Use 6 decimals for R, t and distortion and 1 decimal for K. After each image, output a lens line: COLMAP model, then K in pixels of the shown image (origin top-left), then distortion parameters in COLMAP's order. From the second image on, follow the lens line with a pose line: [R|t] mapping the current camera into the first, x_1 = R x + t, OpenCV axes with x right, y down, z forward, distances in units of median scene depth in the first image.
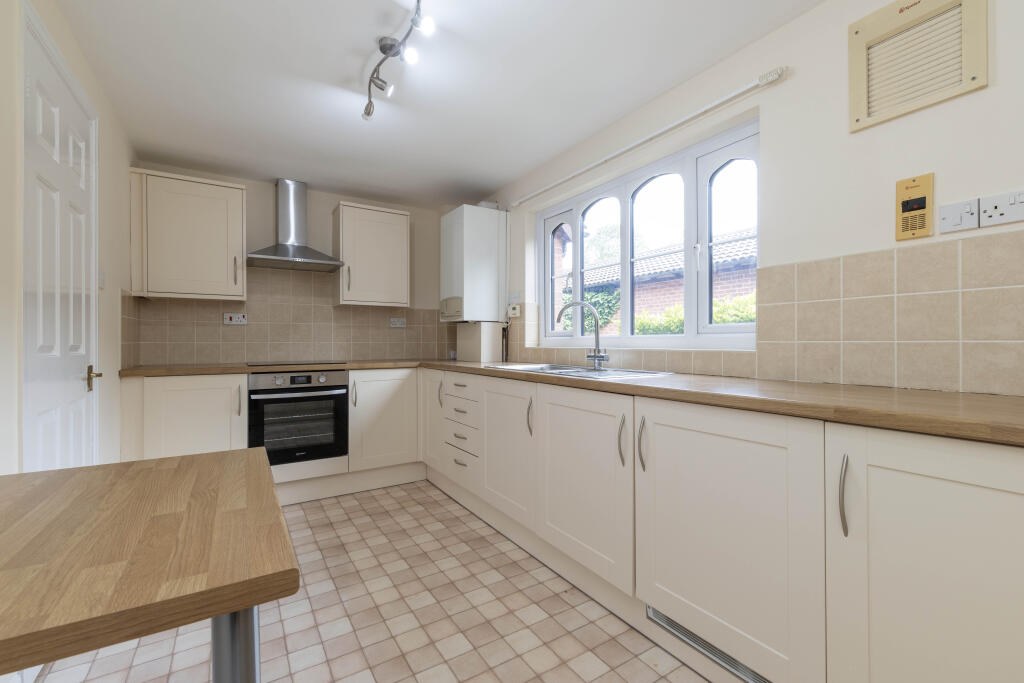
lens RADIAL K [[426.5, 0, 514.6], [0, 426.5, 361.1], [0, 0, 1]] dist [-0.038076, -0.000102]
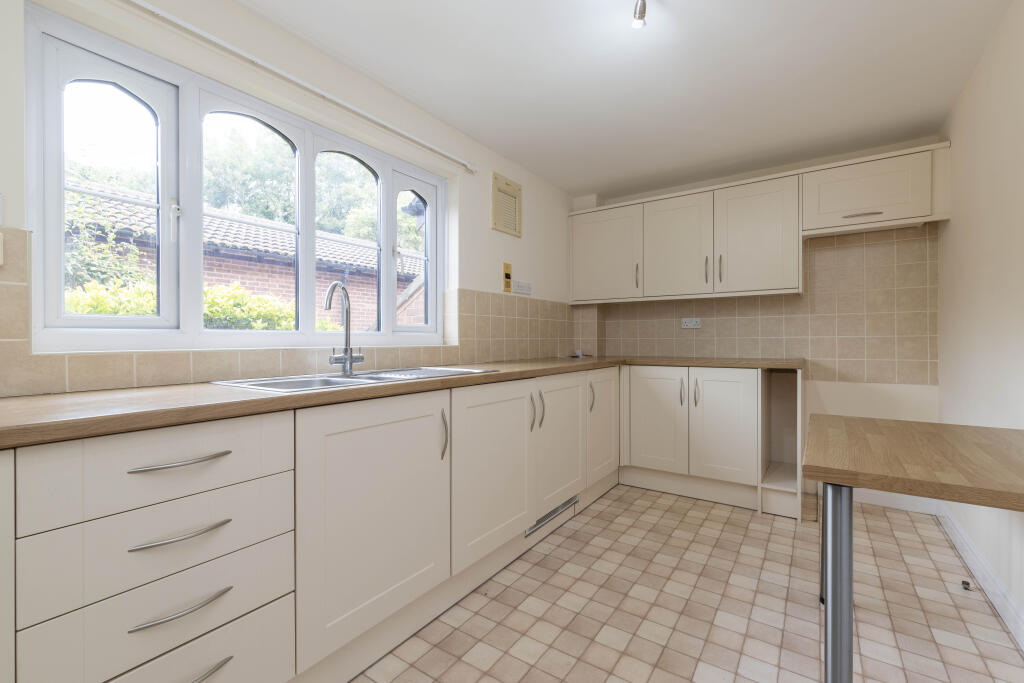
lens RADIAL K [[449.7, 0, 512.0], [0, 449.7, 338.7], [0, 0, 1]] dist [0.000030, -0.000051]
pose [[-0.384201, 0.001282, 0.923249, -1.008320], [0.044309, 0.998872, 0.017052, -0.069410], [-0.922186, 0.047459, -0.383824, 1.533247]]
